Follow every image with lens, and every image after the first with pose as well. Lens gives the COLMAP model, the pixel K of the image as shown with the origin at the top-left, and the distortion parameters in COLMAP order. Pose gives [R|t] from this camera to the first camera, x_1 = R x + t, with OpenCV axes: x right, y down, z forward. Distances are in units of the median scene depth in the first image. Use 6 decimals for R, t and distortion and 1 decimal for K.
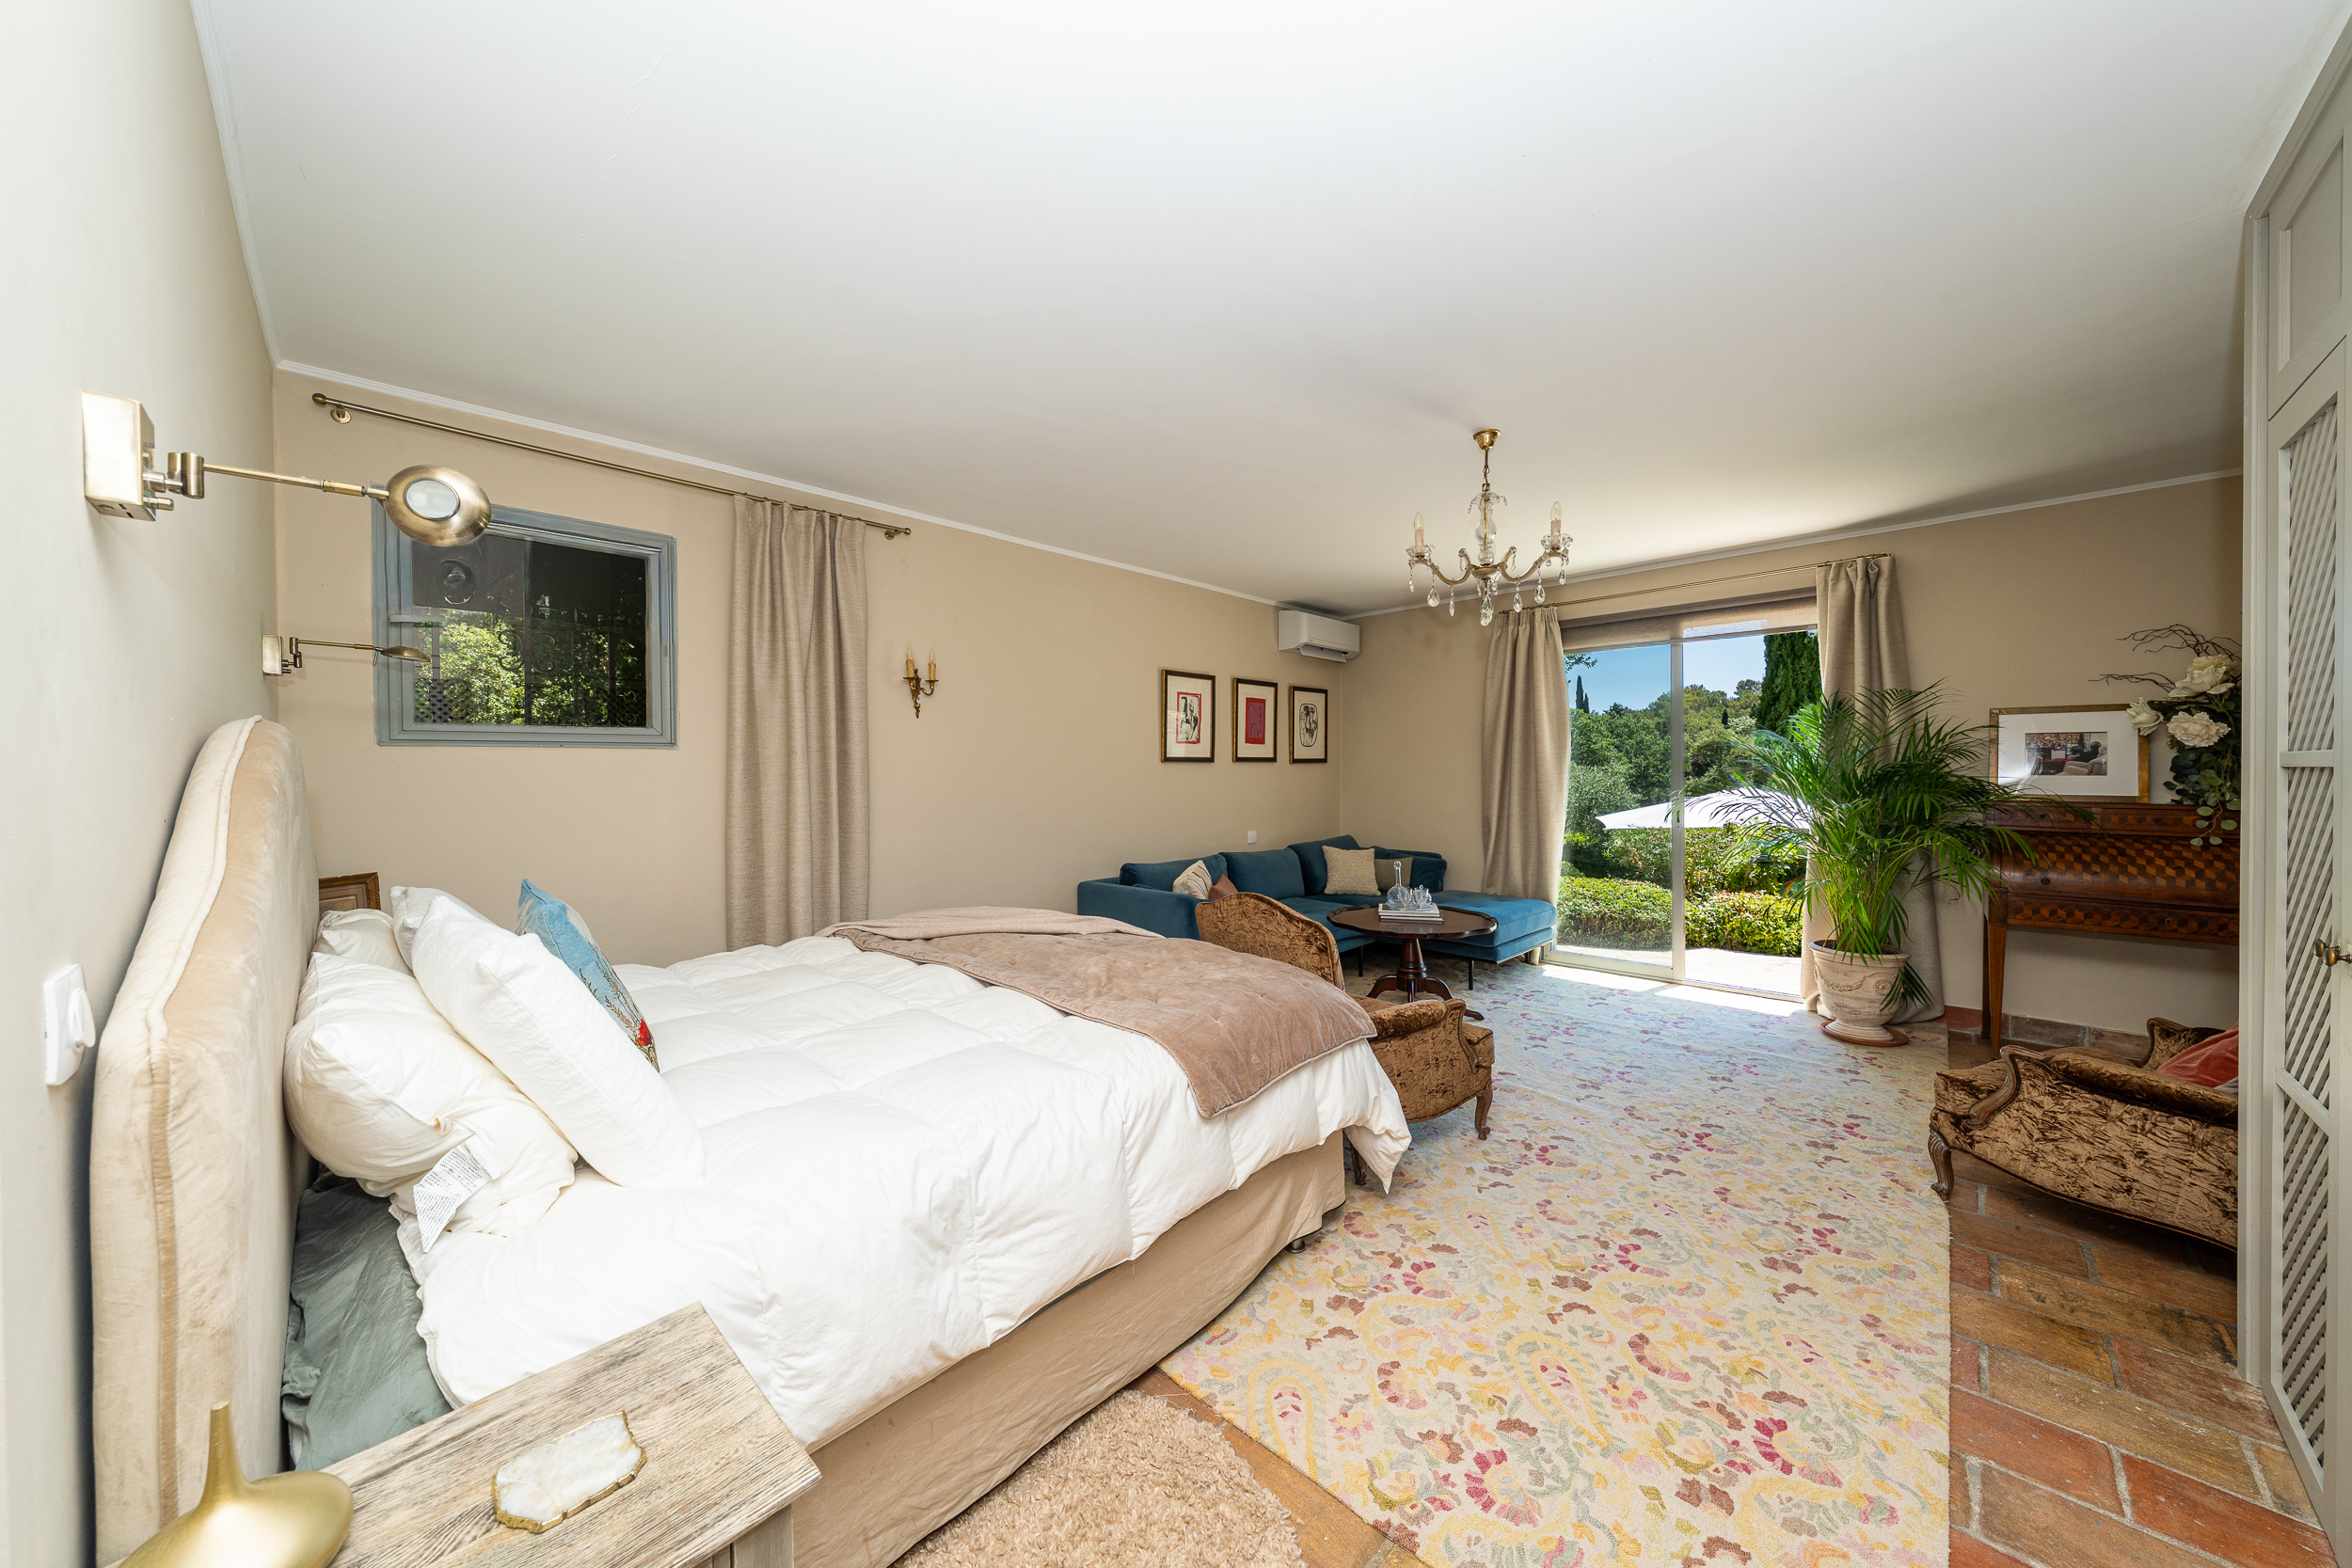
lens RADIAL K [[802.9, 0, 1183.7], [0, 802.9, 774.6], [0, 0, 1]] dist [0.000538, 0.000046]
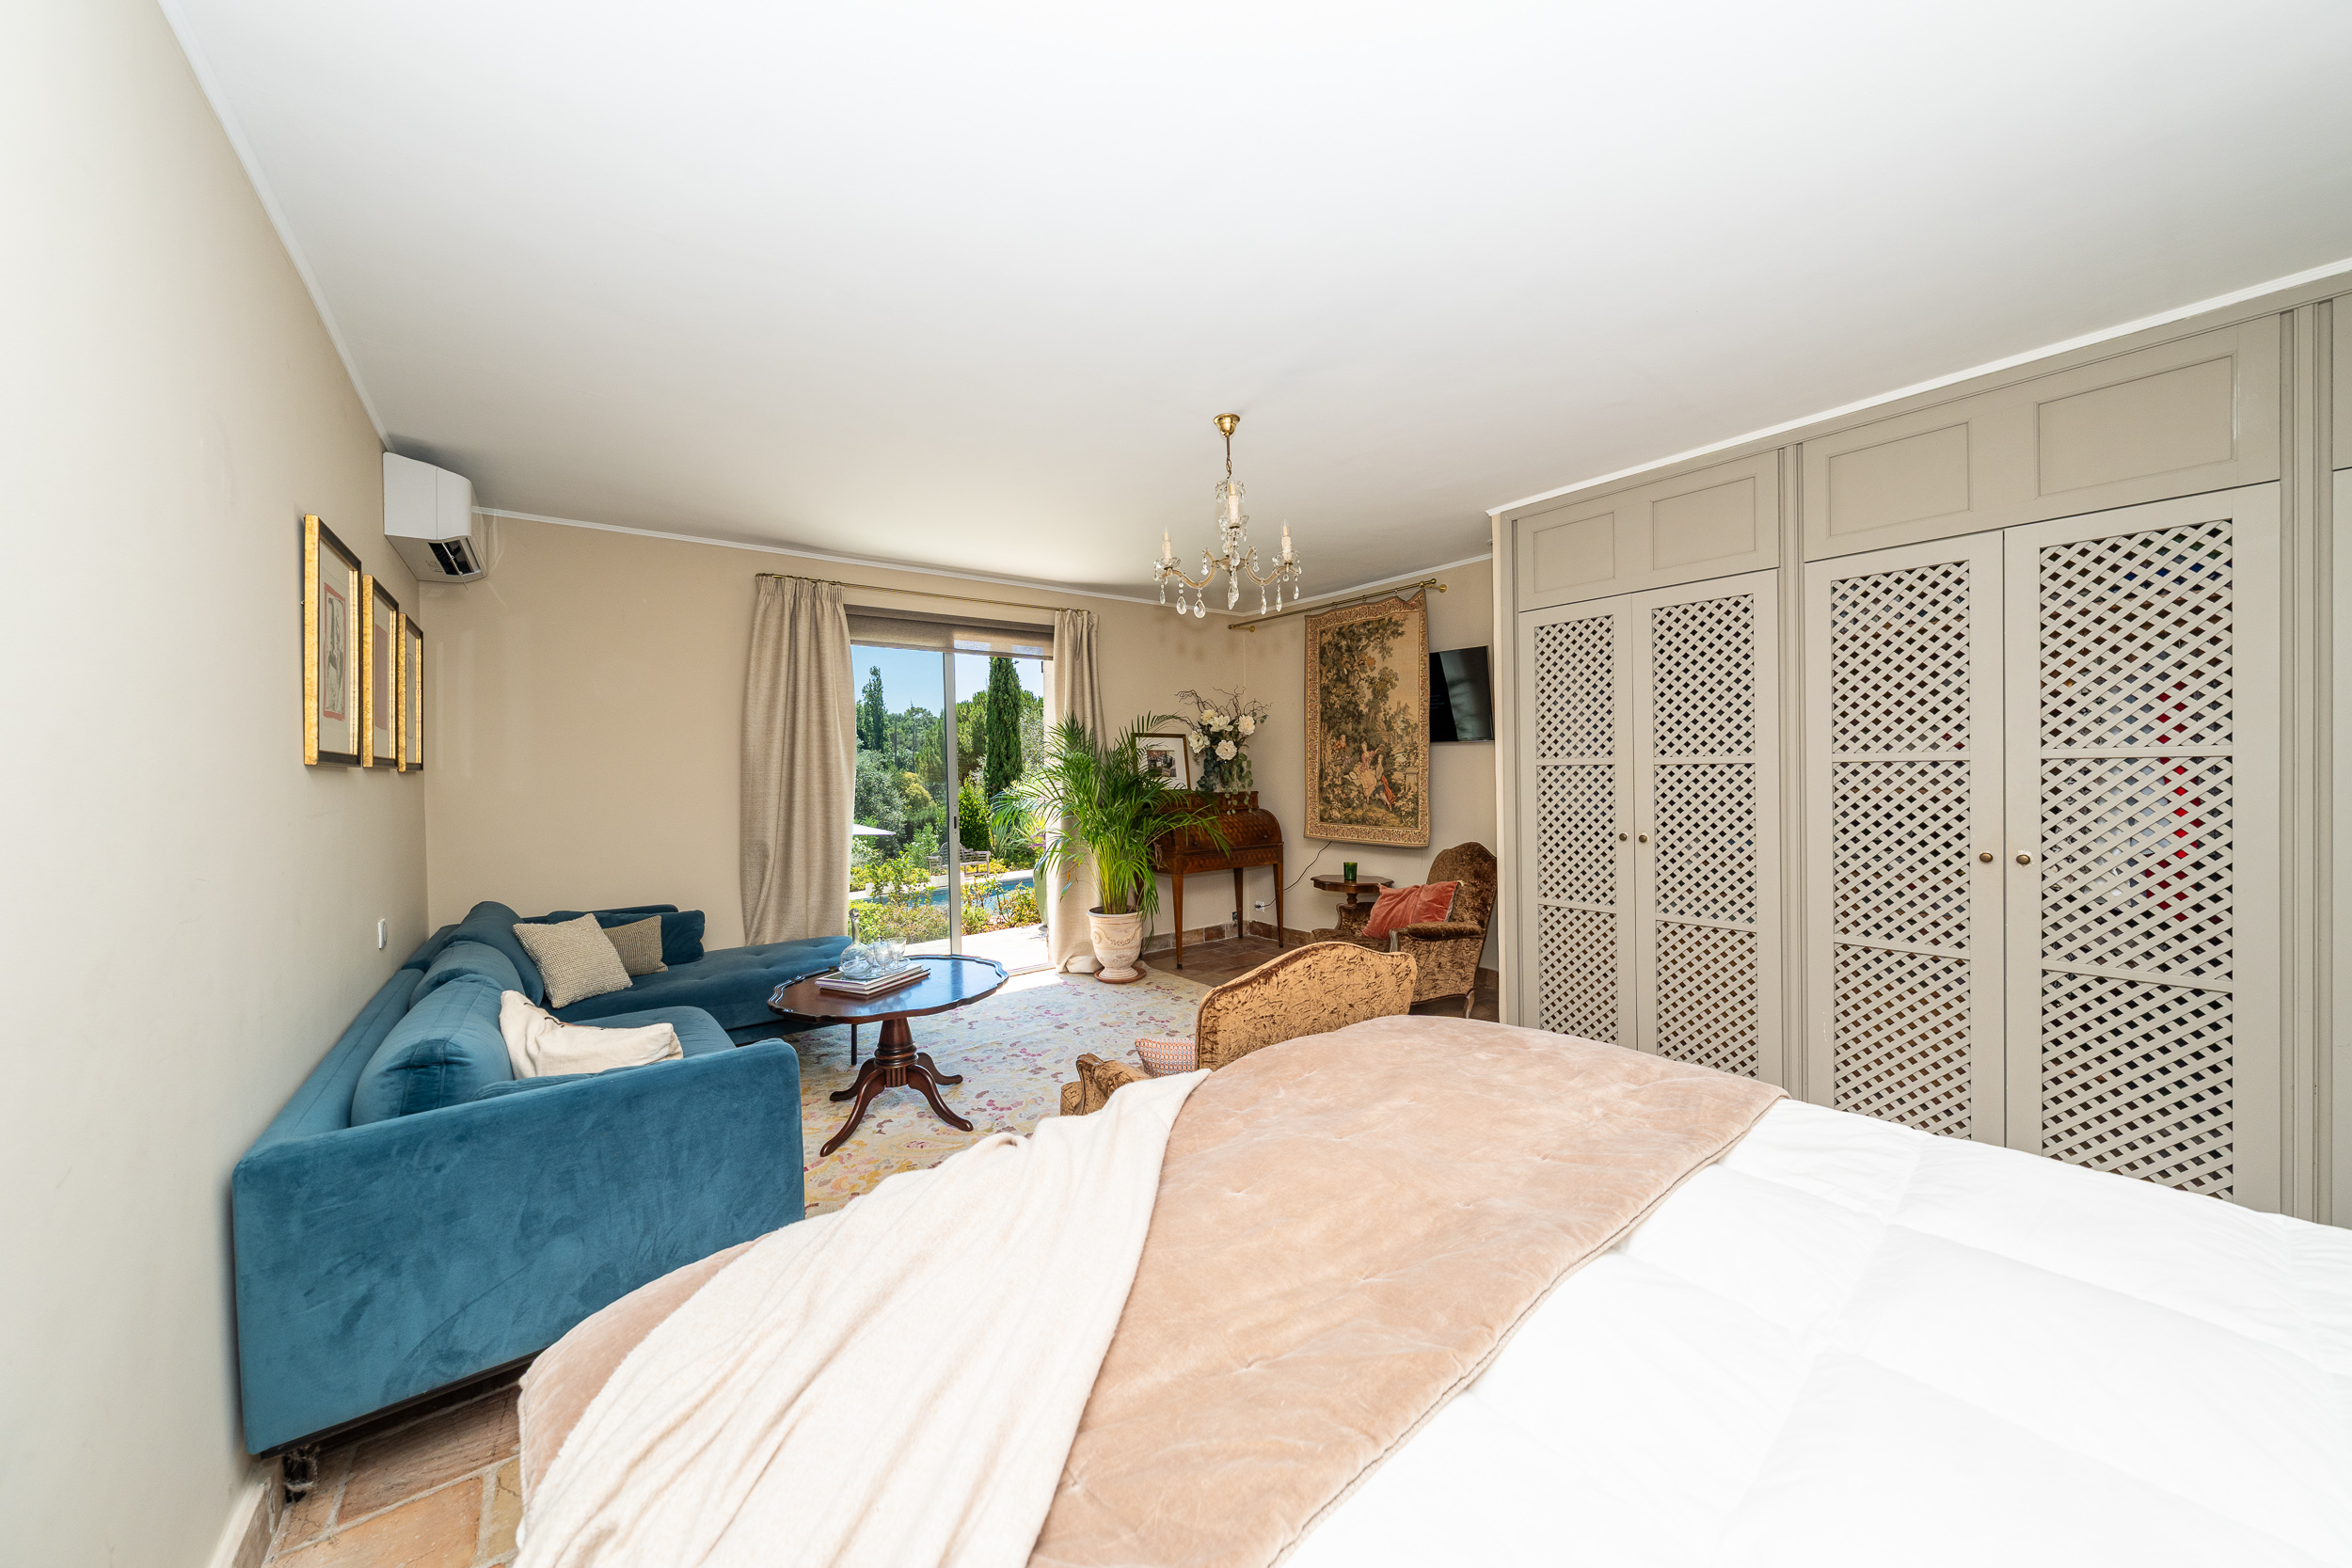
lens RADIAL K [[802.9, 0, 1181.3], [0, 802.9, 773.4], [0, 0, 1]] dist [0.000538, 0.000046]
pose [[0.136226, 0.000694, 0.990678, -0.431085], [0.020594, 0.999782, -0.003532, -0.000541], [-0.990464, 0.020884, 0.136182, 0.696333]]
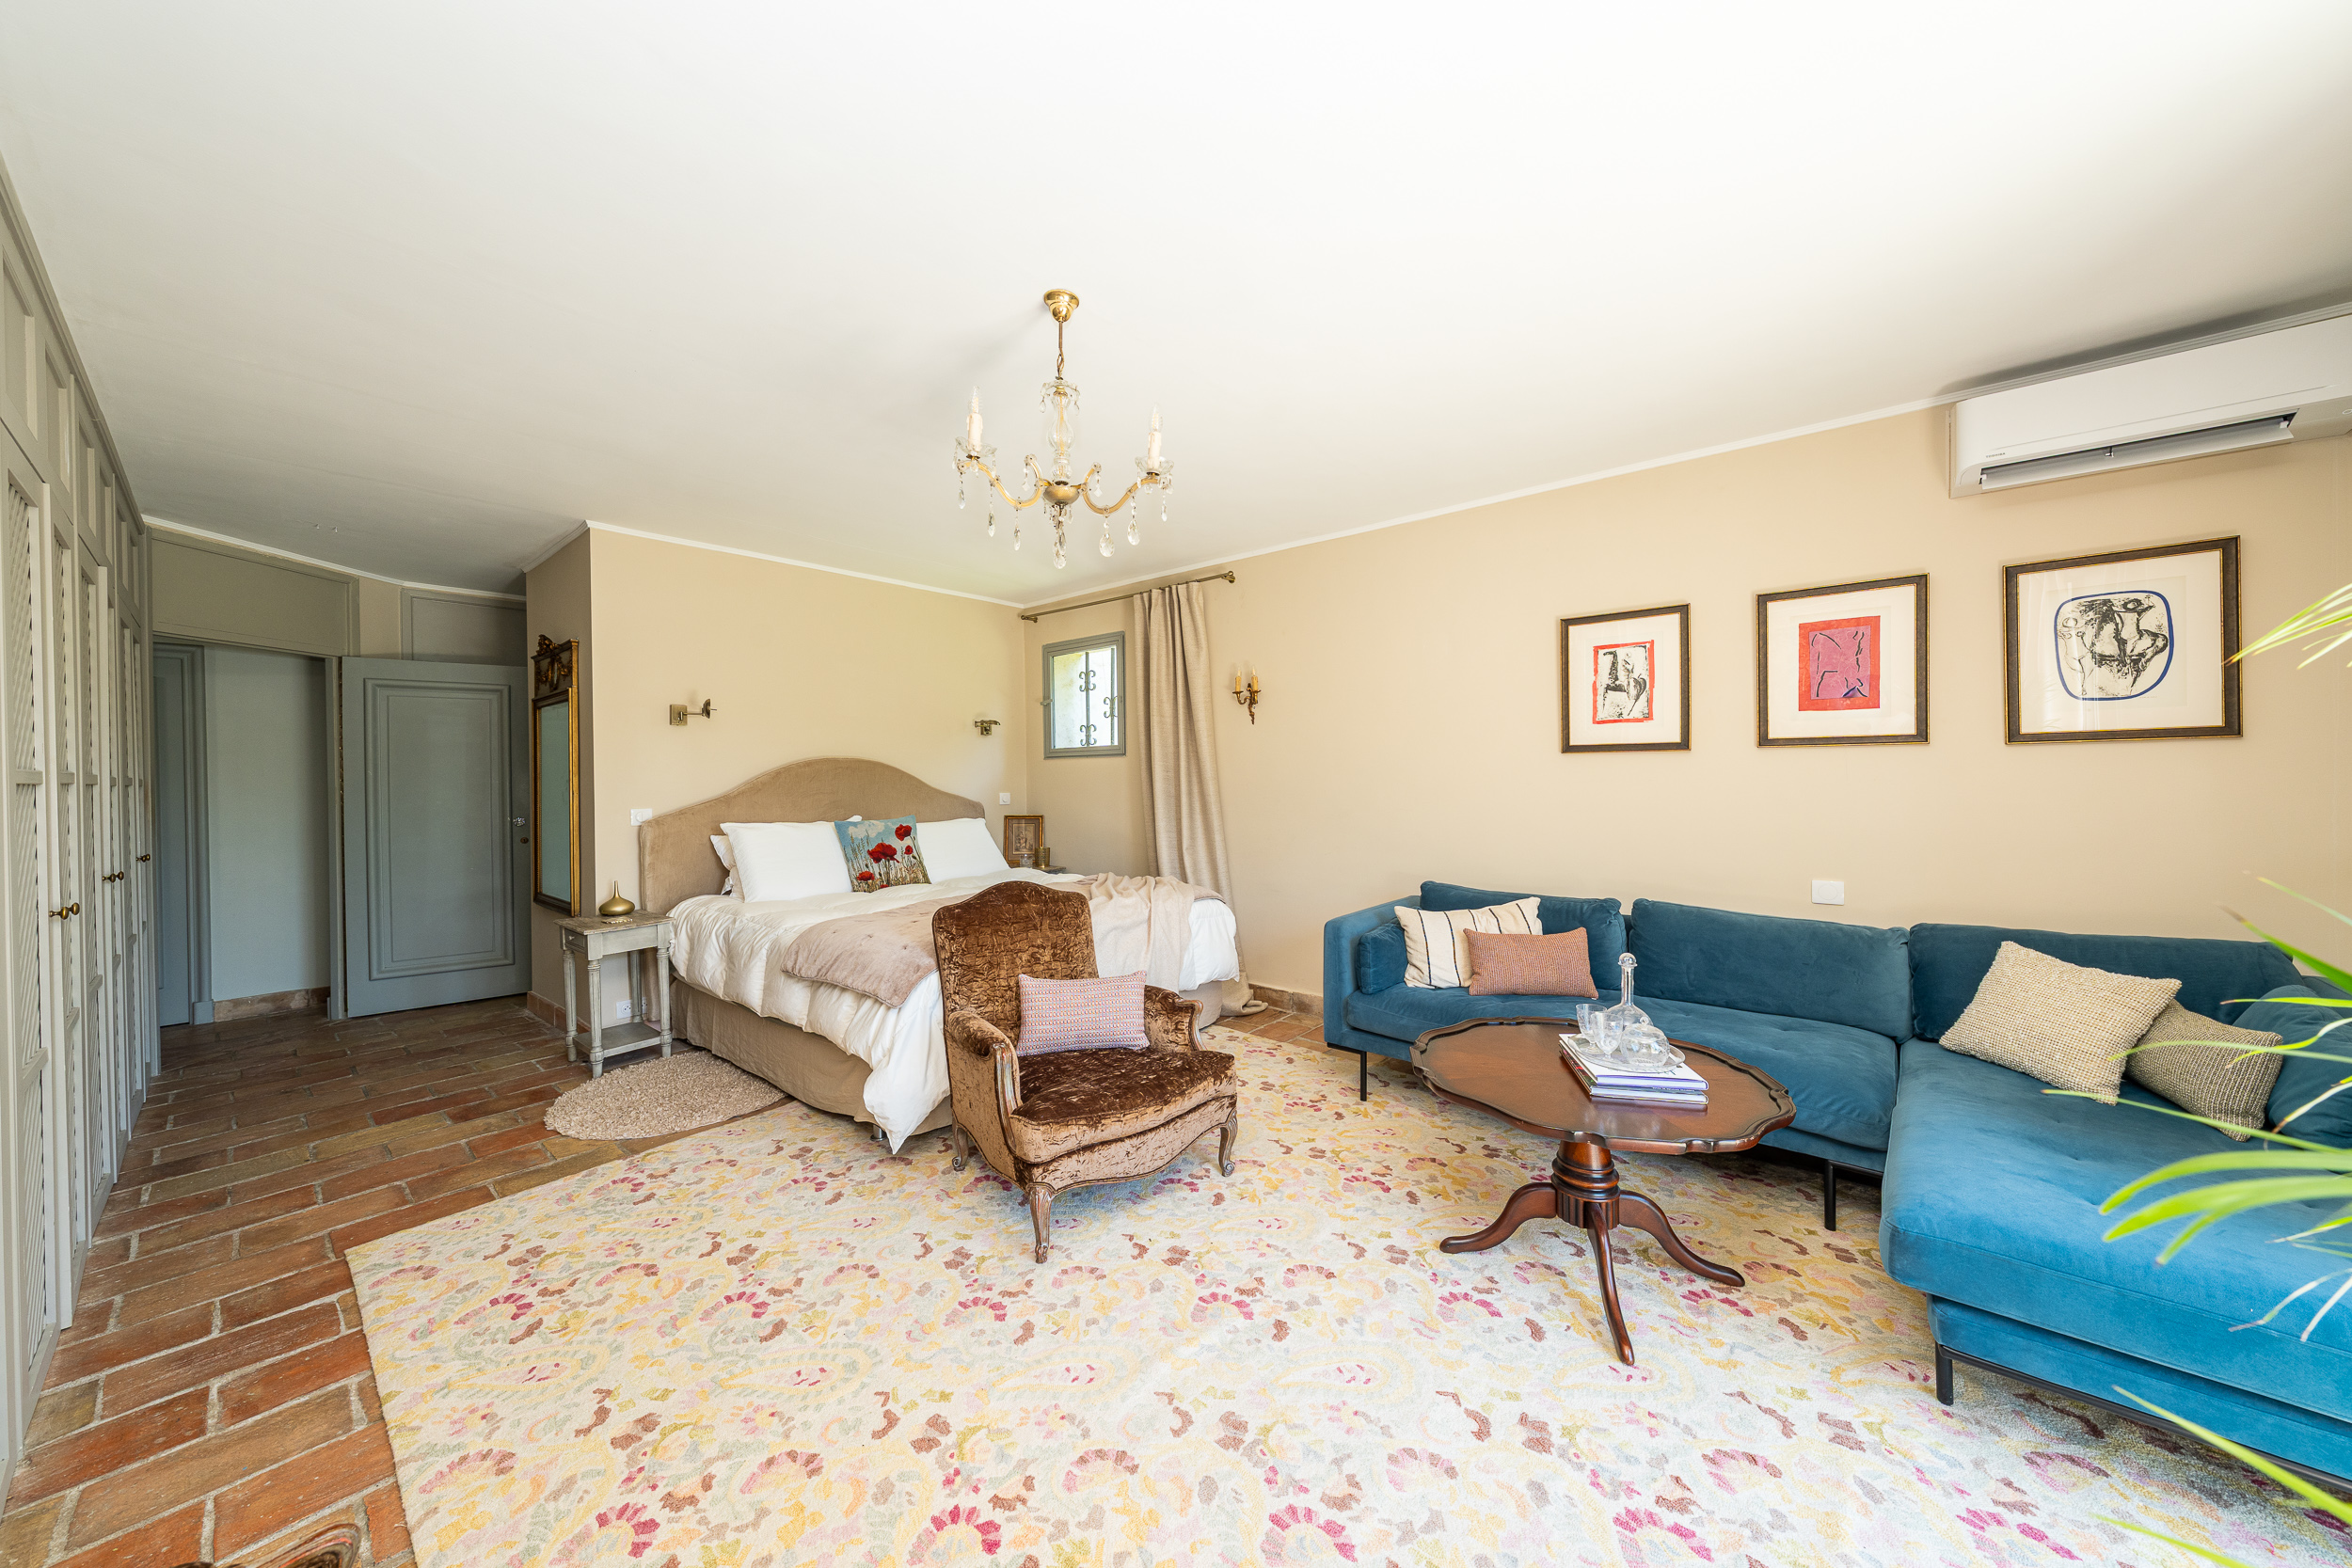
lens RADIAL K [[802.9, 0, 1180.3], [0, 802.9, 775.0], [0, 0, 1]] dist [0.000538, 0.000046]
pose [[0.056523, 0.007685, -0.998372, 0.826933], [0.007123, 0.999942, 0.008100, -0.005824], [0.998376, -0.007569, 0.056465, 0.799374]]
